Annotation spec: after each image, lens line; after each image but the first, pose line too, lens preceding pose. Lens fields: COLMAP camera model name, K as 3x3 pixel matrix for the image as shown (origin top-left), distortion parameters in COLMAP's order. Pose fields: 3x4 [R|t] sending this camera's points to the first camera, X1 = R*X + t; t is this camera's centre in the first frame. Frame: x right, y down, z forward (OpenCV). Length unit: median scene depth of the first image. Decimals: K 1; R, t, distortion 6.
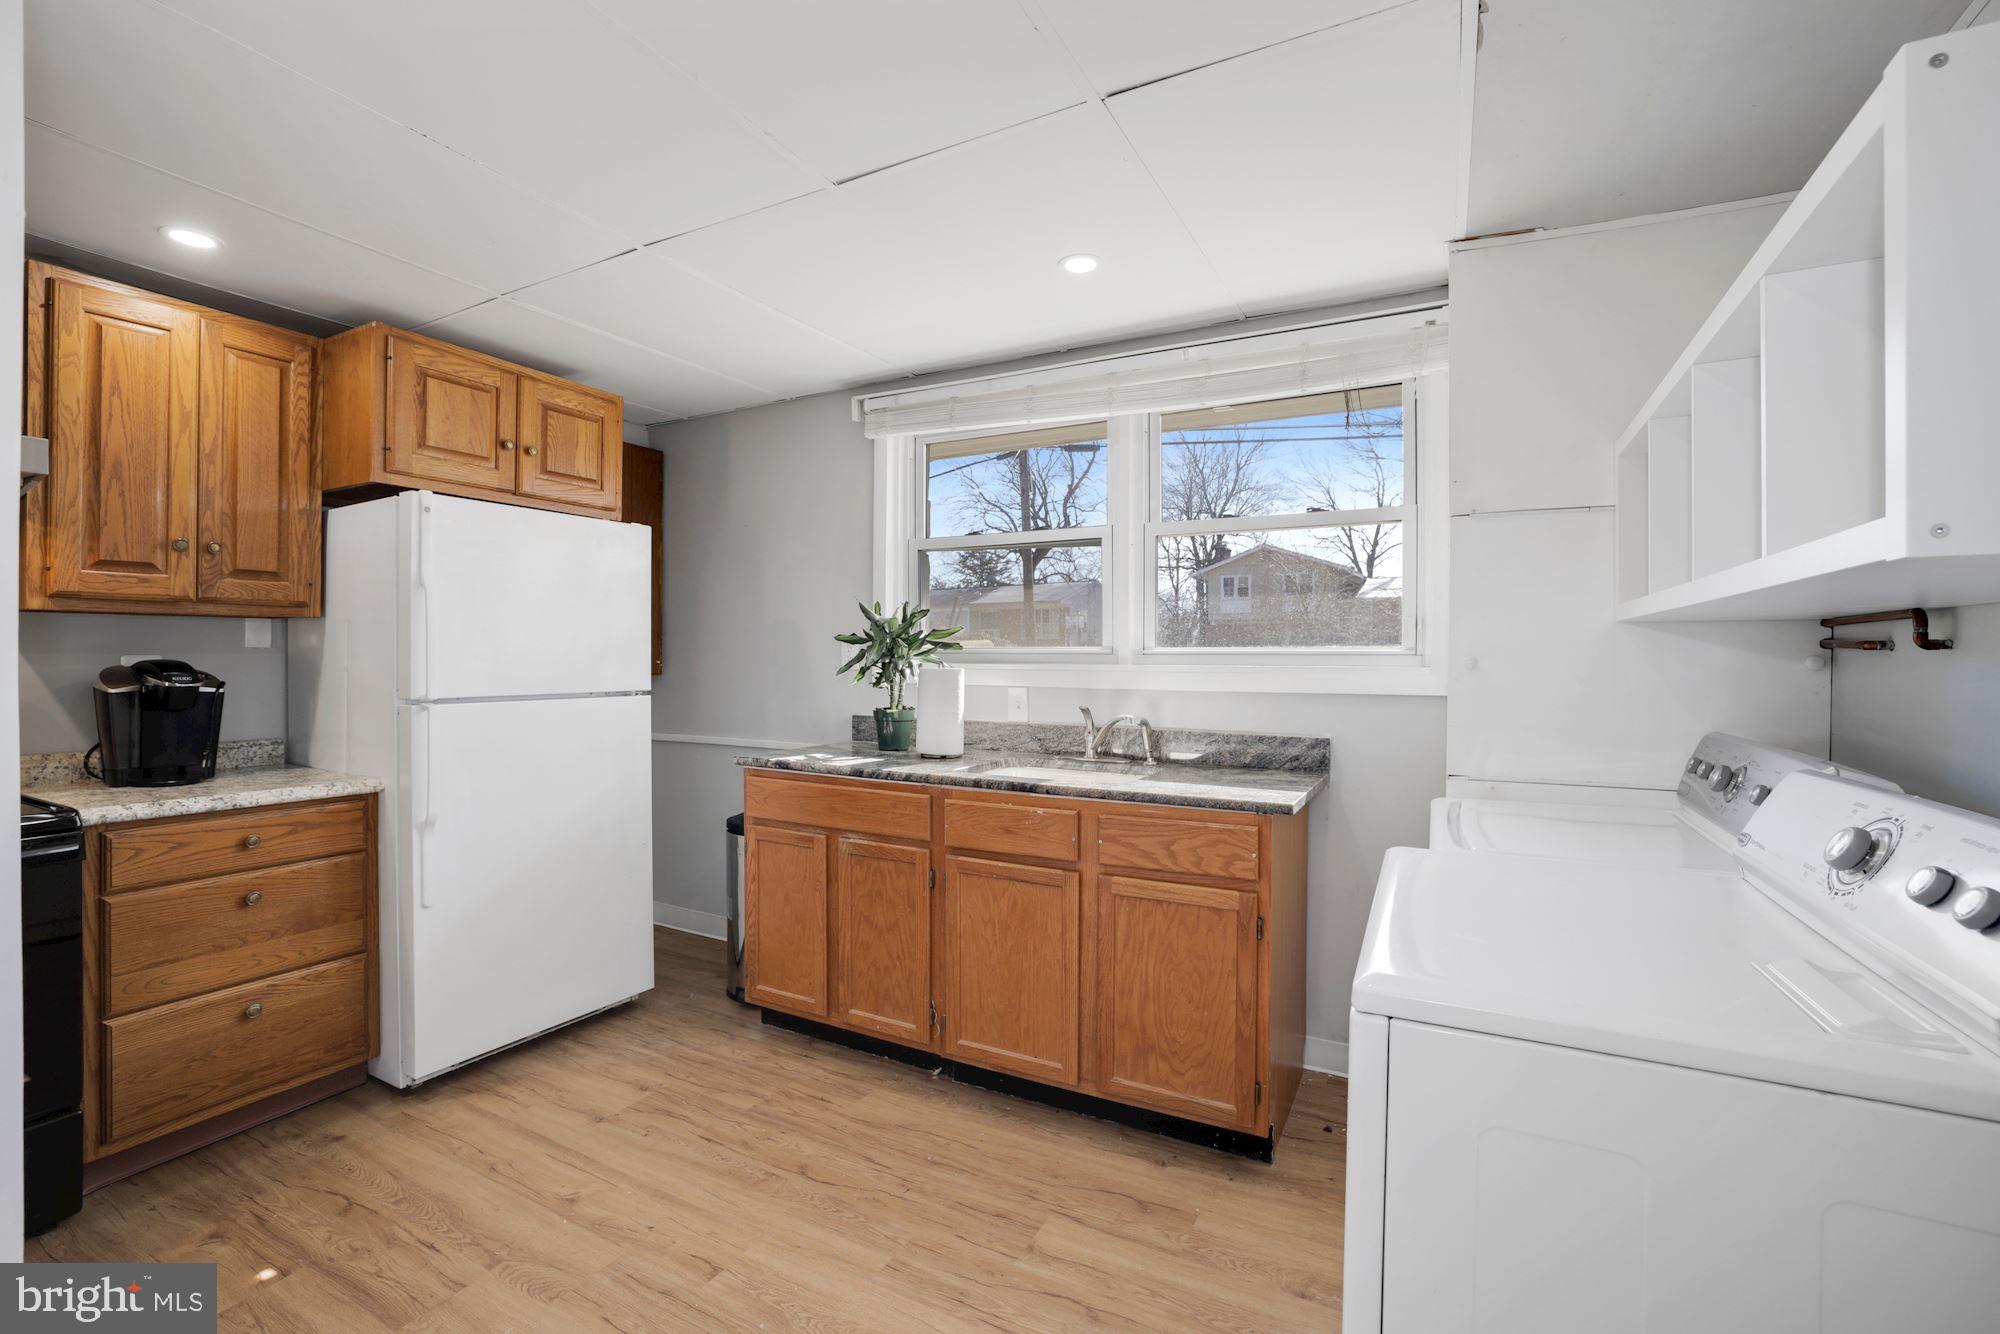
lens RADIAL K [[861.6, 0, 996.9], [0, 861.6, 661.2], [0, 0, 1]] dist [-0.020872, 0.000252]
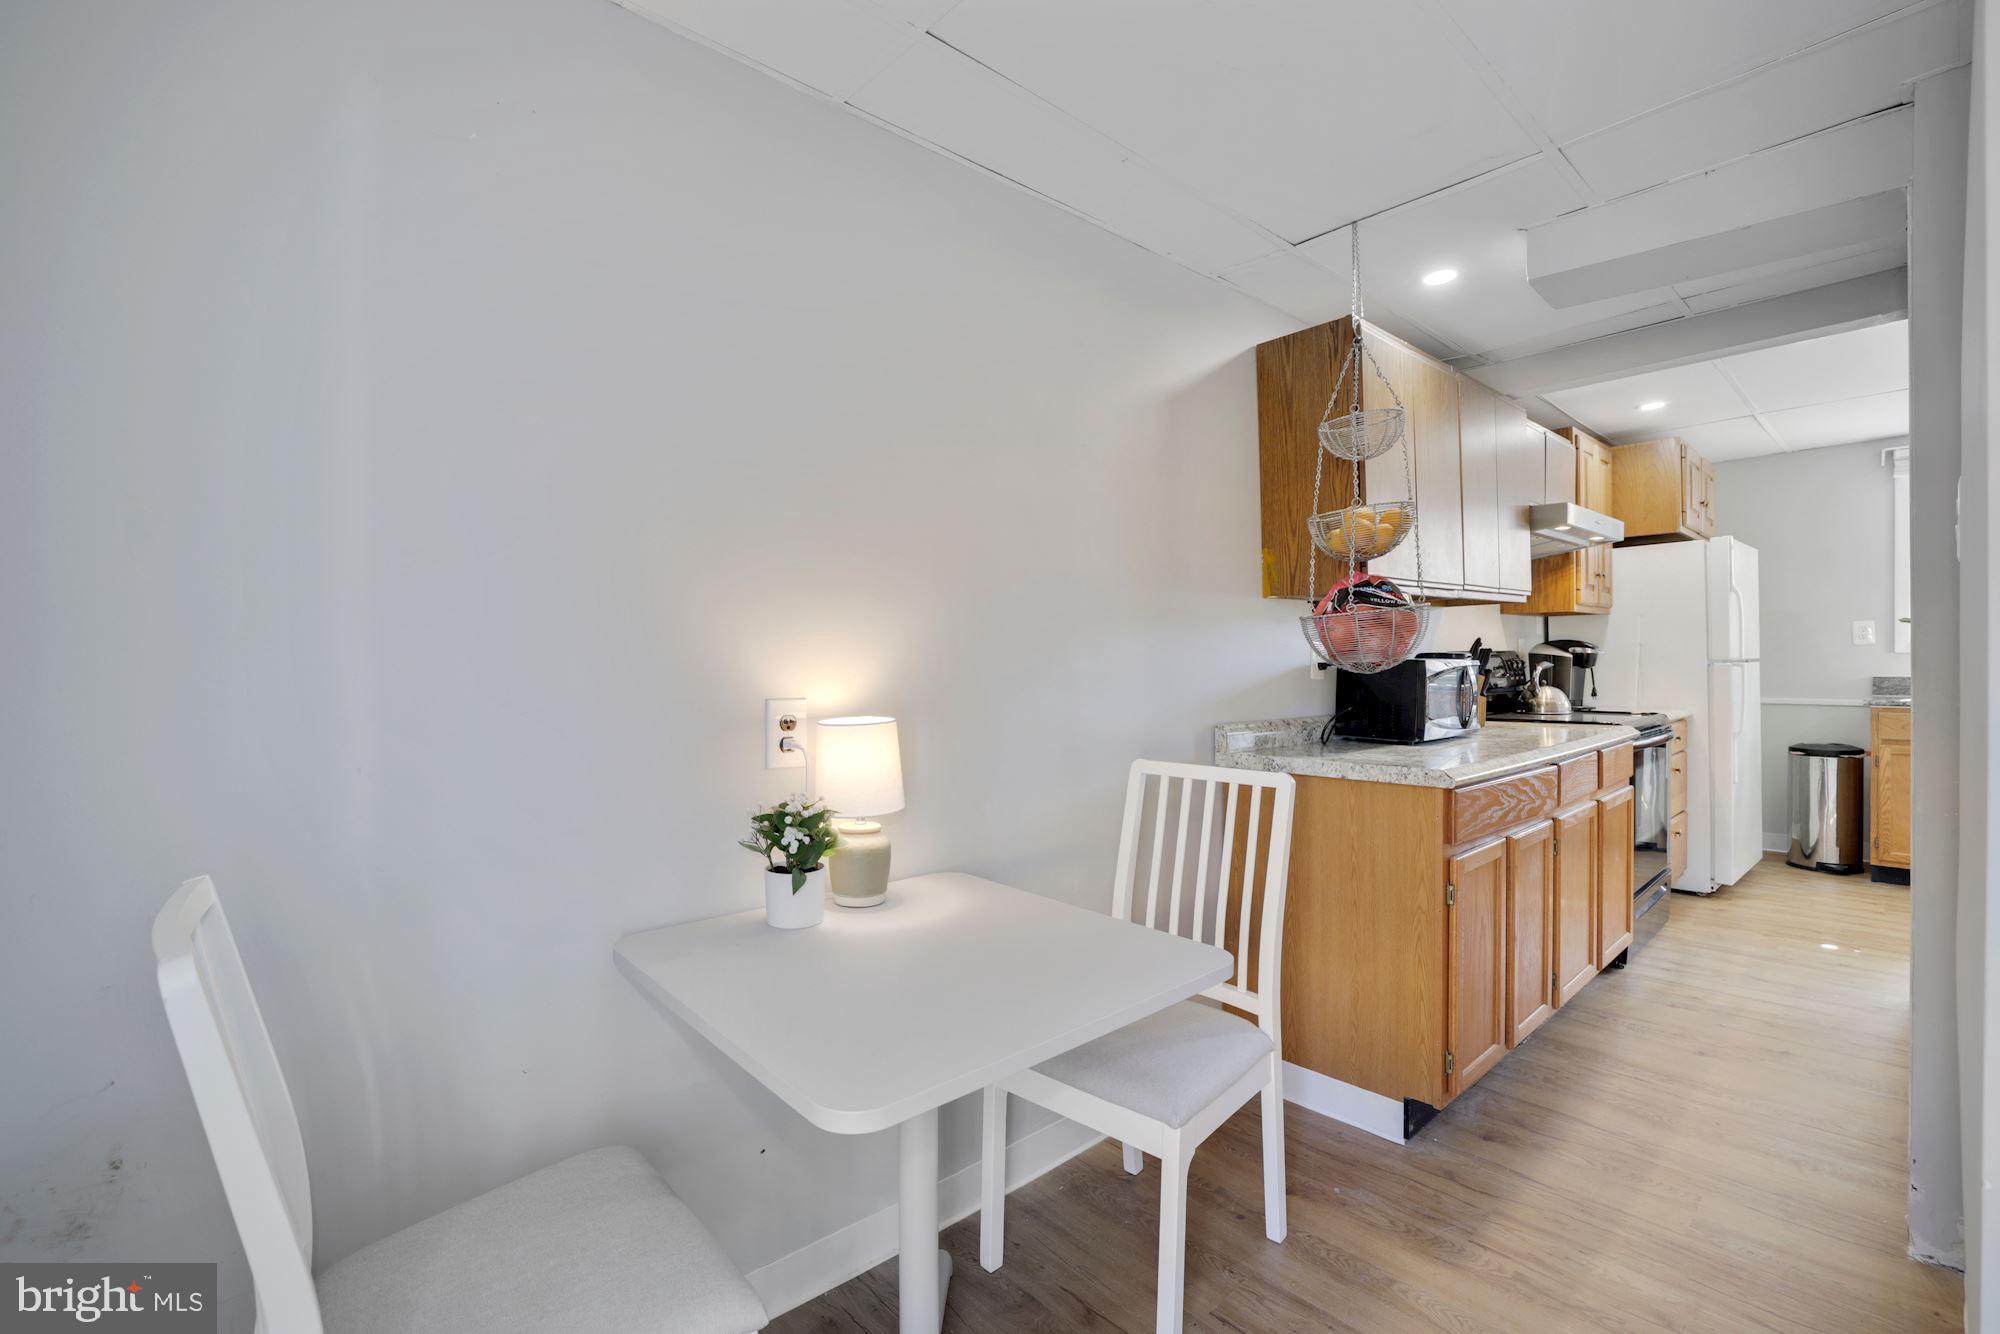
lens RADIAL K [[873.7, 0, 1042.4], [0, 873.7, 646.8], [0, 0, 1]] dist [-0.002498, 0.000070]
pose [[0.944165, -0.012413, -0.329239, -1.538346], [0.005948, 0.999769, -0.020636, 0.056538], [0.329419, 0.017525, 0.944021, -1.242059]]
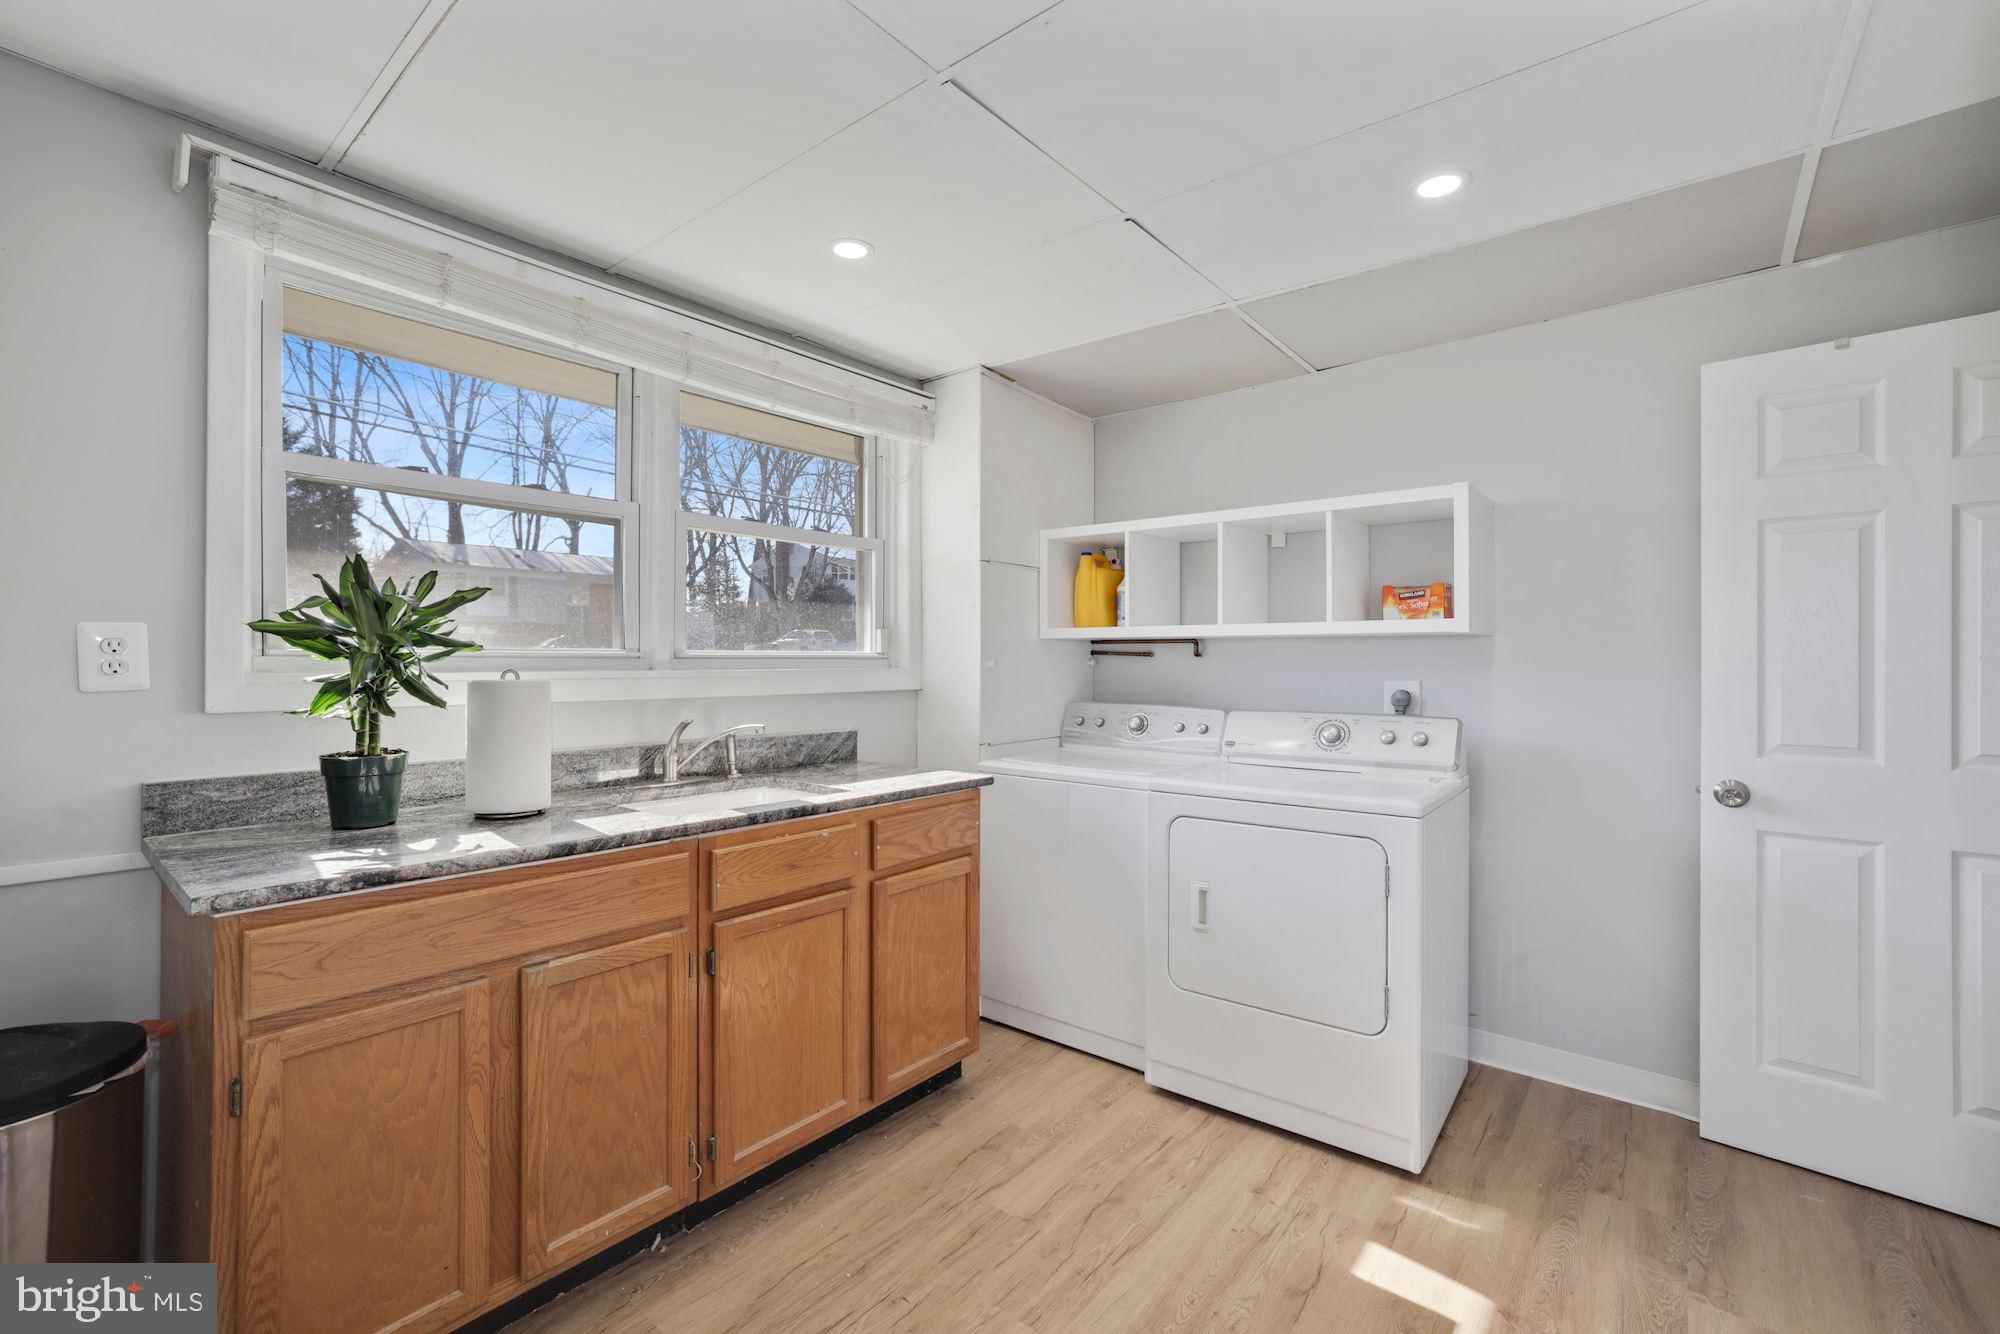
lens RADIAL K [[848.5, 0, 990.1], [0, 848.5, 661.1], [0, 0, 1]] dist [-0.001667, 0.000230]
pose [[0.212471, -0.005021, 0.977154, -0.834818], [0.005595, 0.999977, 0.003921, -0.009250], [-0.977151, 0.004634, 0.212494, 0.685837]]
